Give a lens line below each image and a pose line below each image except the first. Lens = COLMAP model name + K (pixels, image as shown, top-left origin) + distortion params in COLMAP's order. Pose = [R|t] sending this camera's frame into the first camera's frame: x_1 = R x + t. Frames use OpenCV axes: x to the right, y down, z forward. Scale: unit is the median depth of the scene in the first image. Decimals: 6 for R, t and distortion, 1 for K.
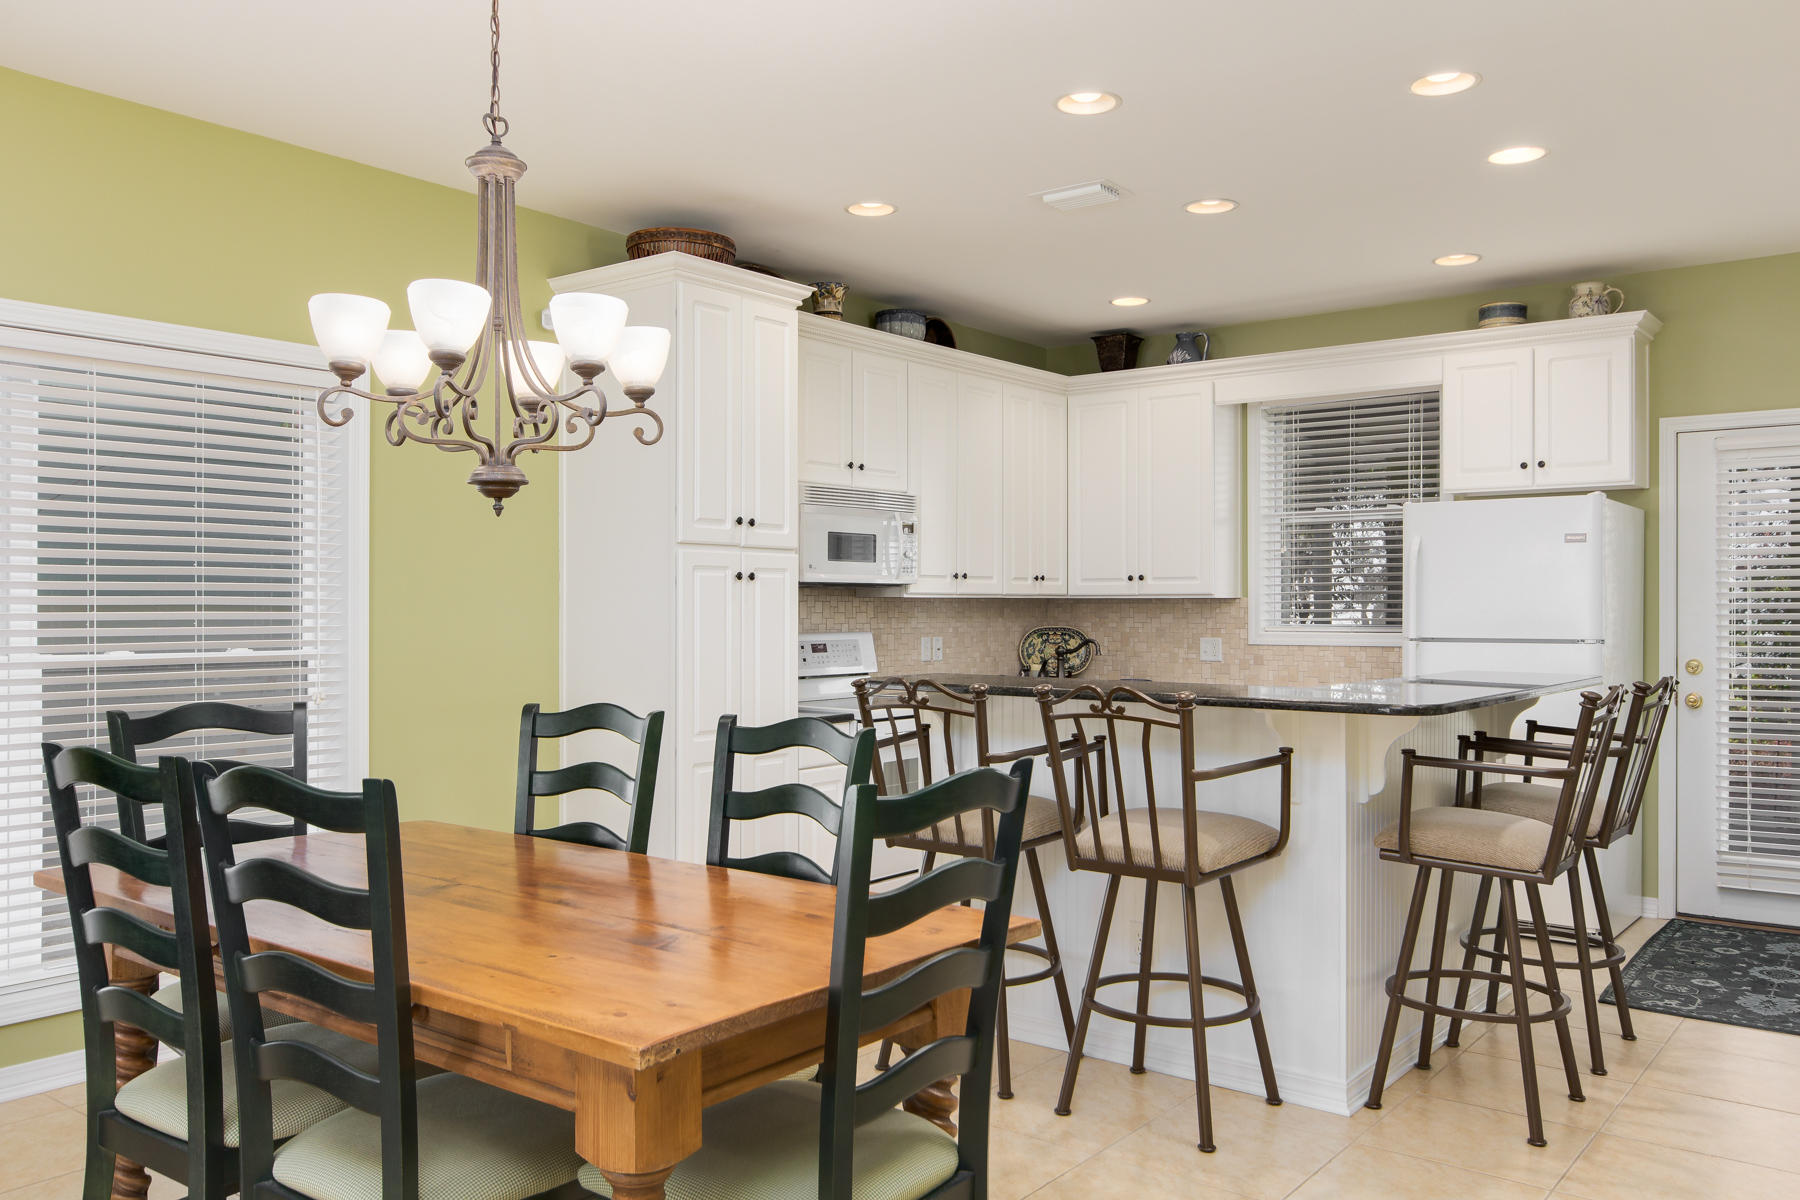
lens RADIAL K [[1422.7, 0, 900.0], [0, 1422.7, 600.0], [0, 0, 1]] dist [0.011919, 0.002467]
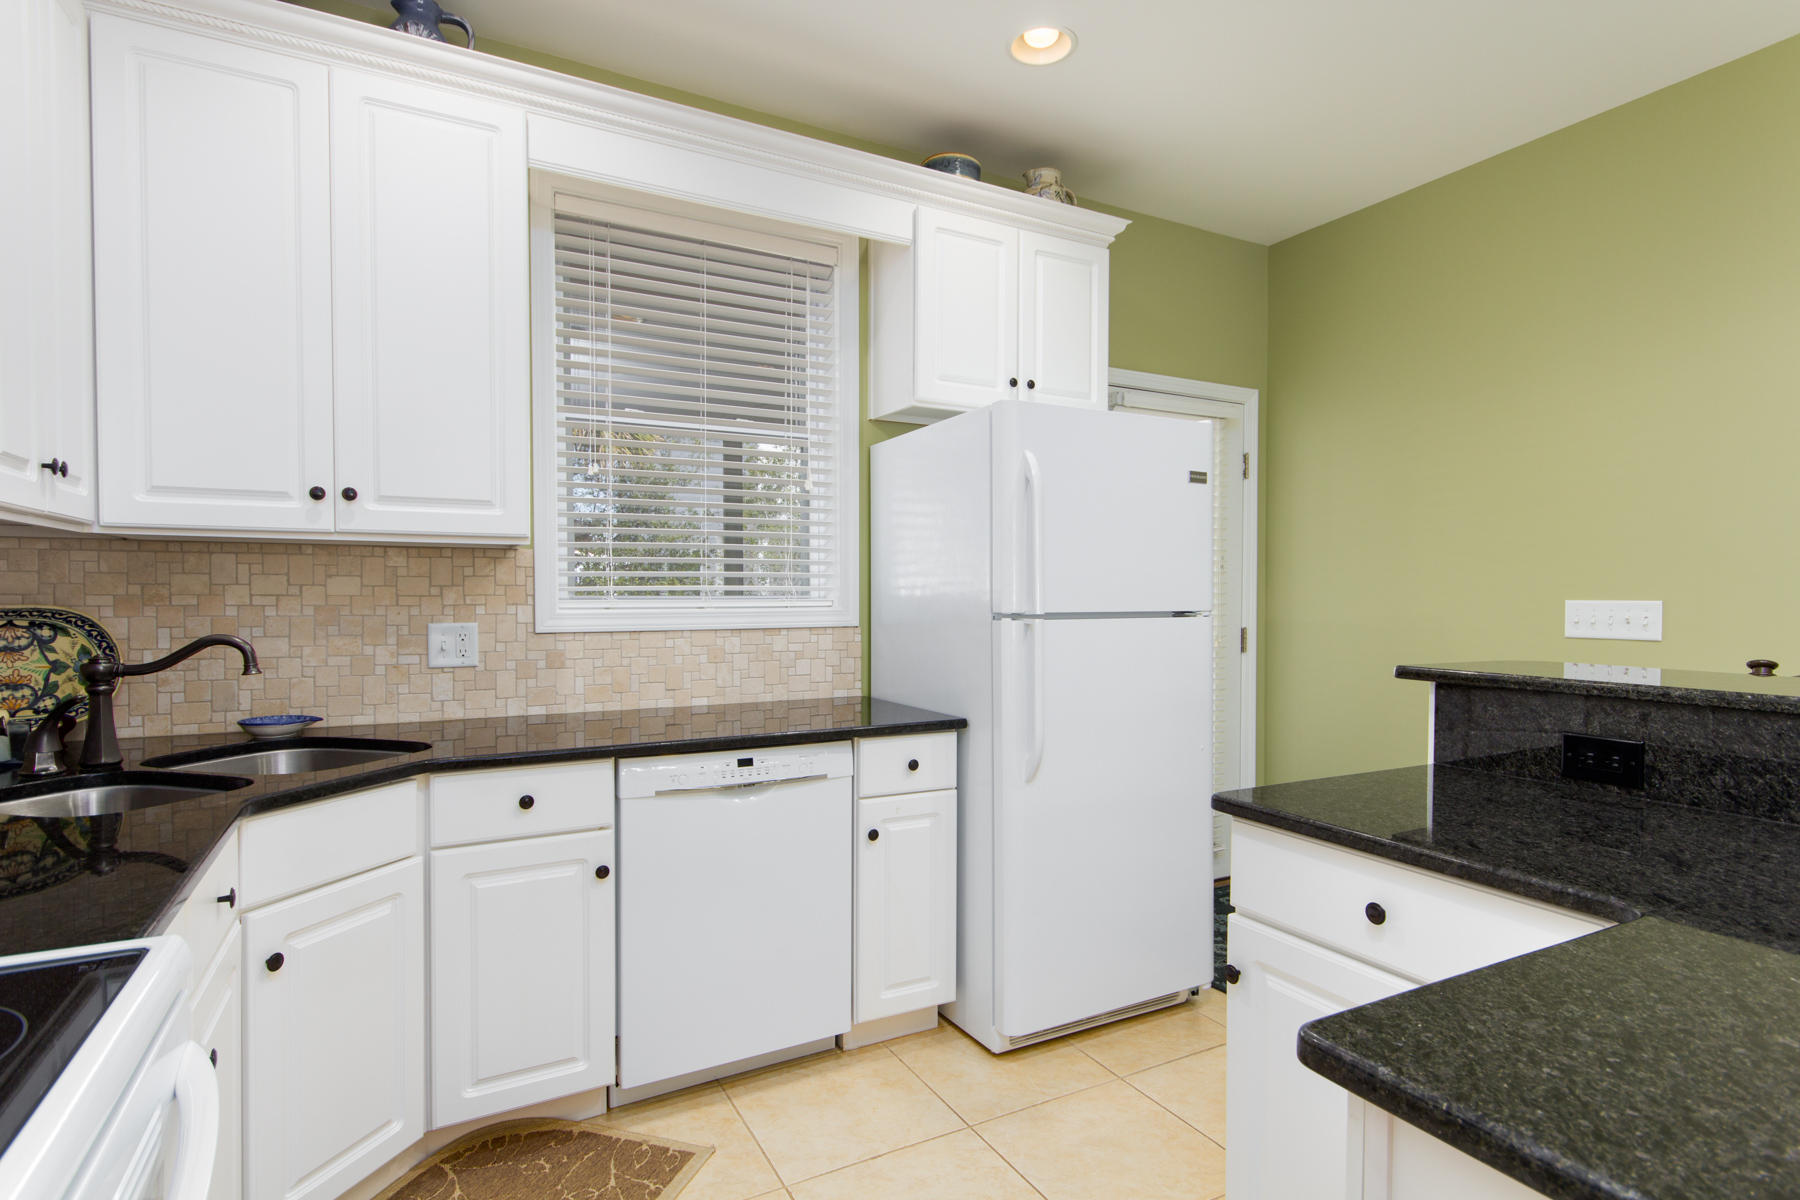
lens RADIAL K [[917.2, 0, 906.6], [0, 917.2, 606.0], [0, 0, 1]] dist [0.000643, 0.000536]
pose [[0.399412, -0.012097, 0.916692, -0.030765], [-0.006800, 0.999846, 0.016158, 0.016009], [-0.916746, -0.012687, 0.399268, 0.837500]]
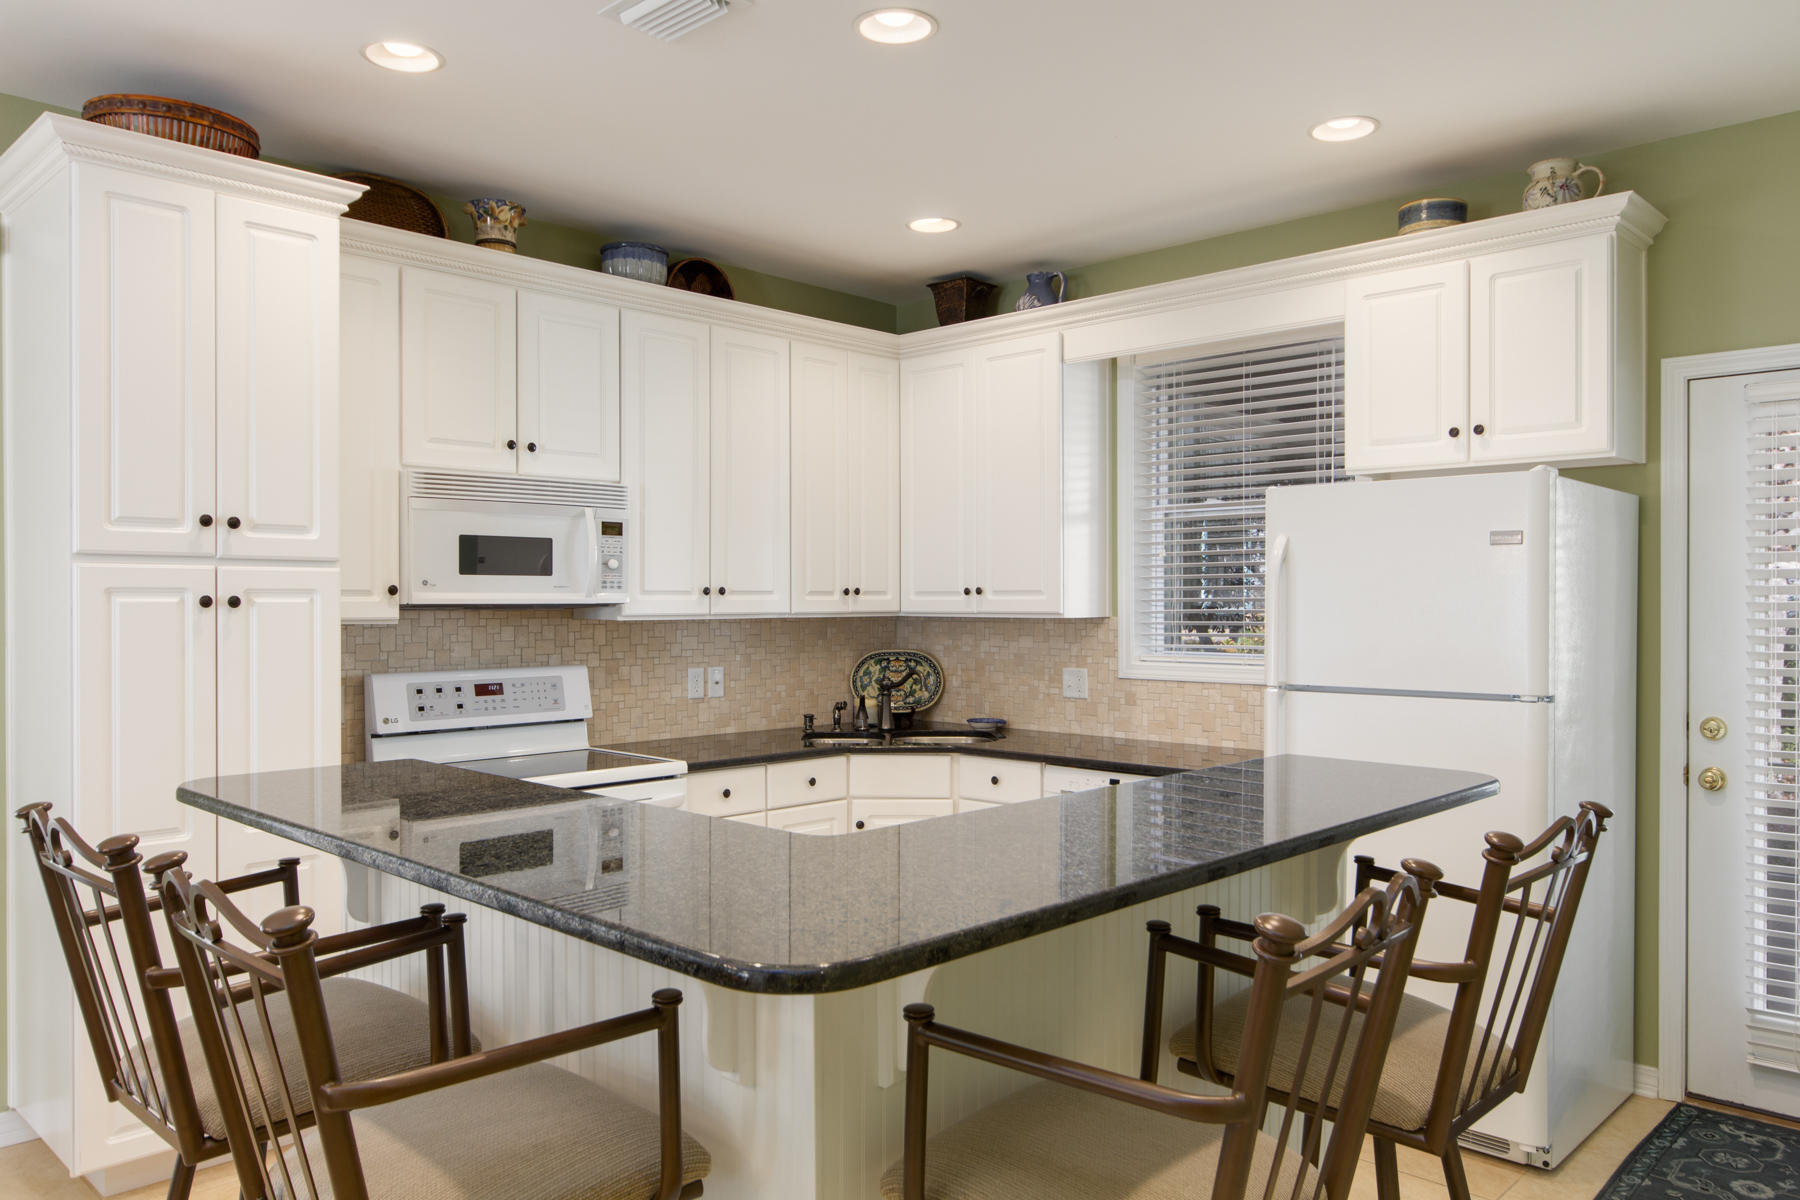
lens RADIAL K [[1291.6, 0, 900.0], [0, 1291.6, 600.0], [0, 0, 1]] dist [0.004110, 0.004604]
pose [[0.994718, -0.001260, -0.102633, 0.230676], [0.001748, 0.999988, 0.004665, -0.016418], [0.102626, -0.004820, 0.994708, 0.344834]]
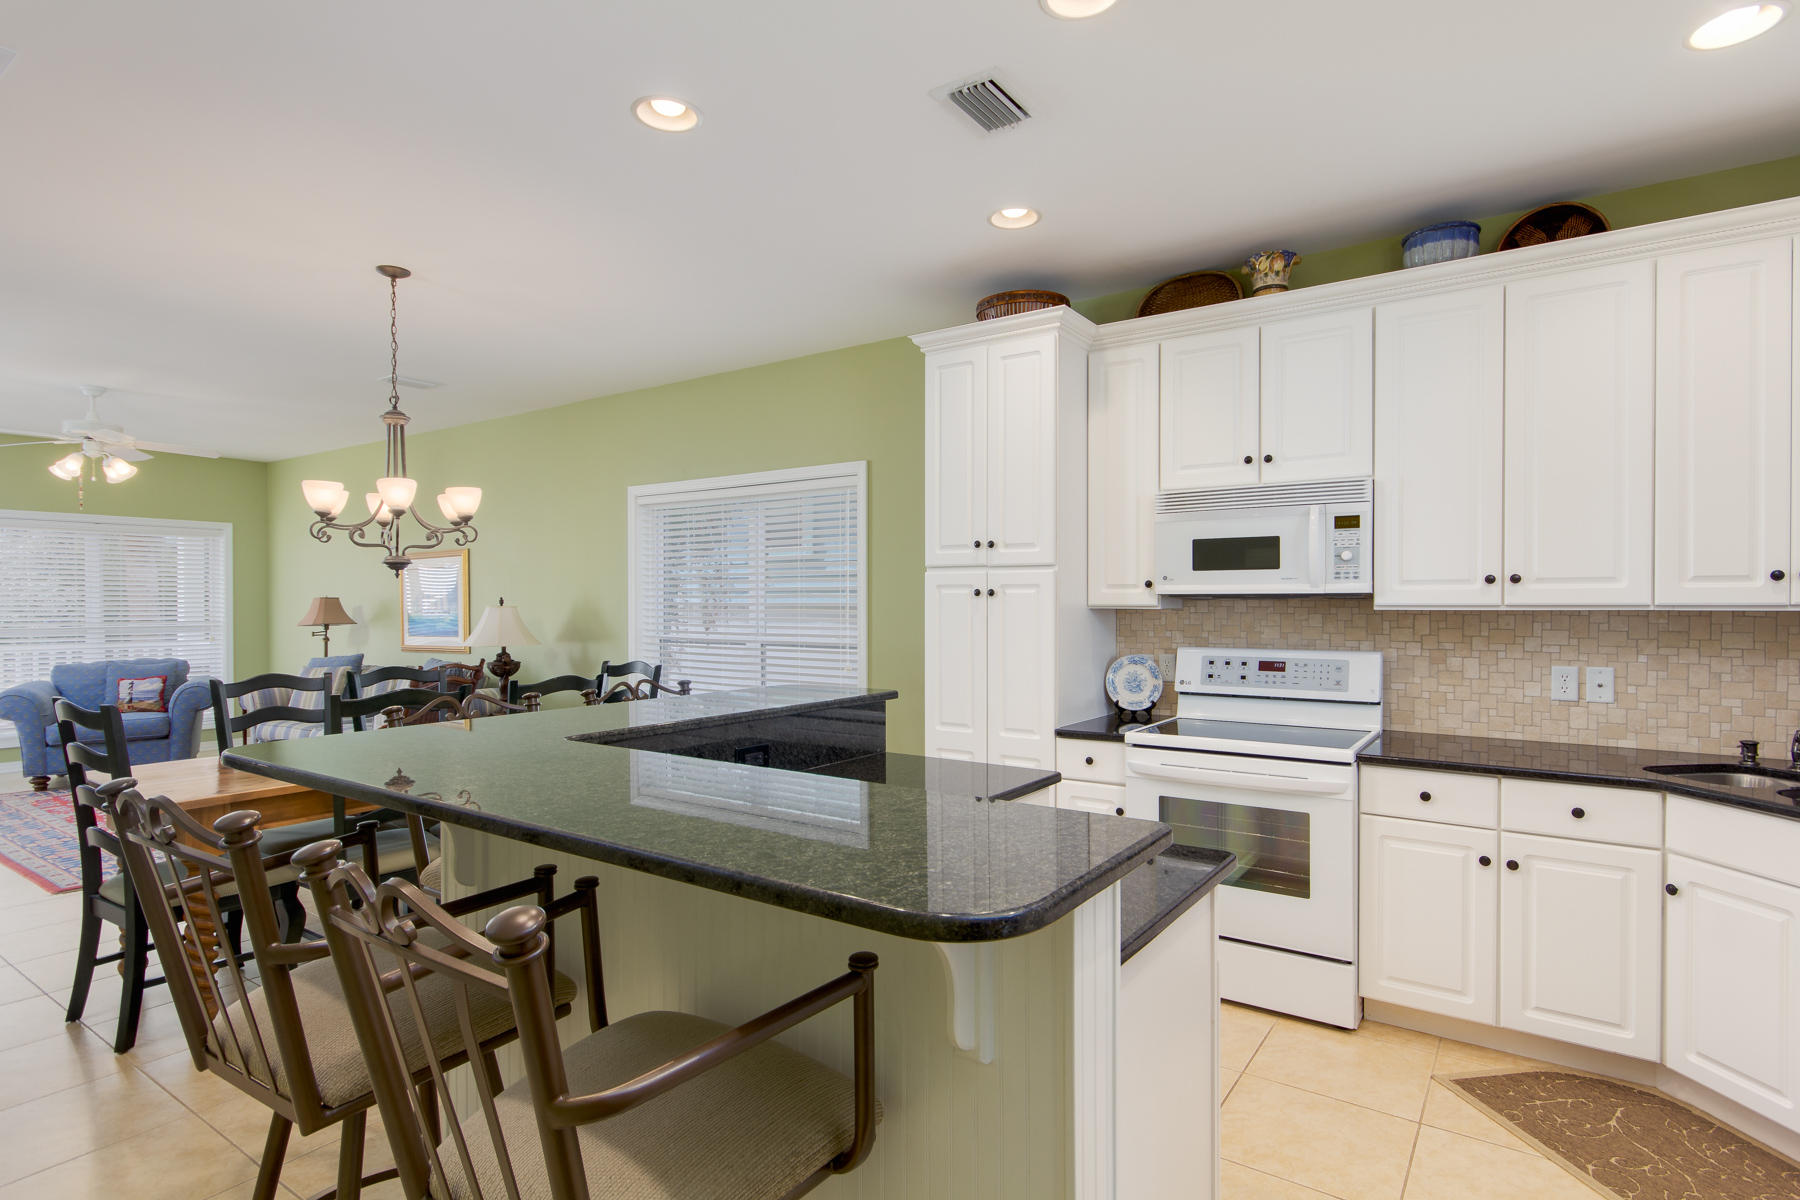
lens RADIAL K [[917.2, 0, 906.6], [0, 917.2, 606.0], [0, 0, 1]] dist [0.000643, 0.000536]
pose [[0.056209, 0.003417, -0.998413, 0.508828], [0.005083, 0.999980, 0.003708, -0.007474], [0.998406, -0.005283, 0.056190, 0.742210]]
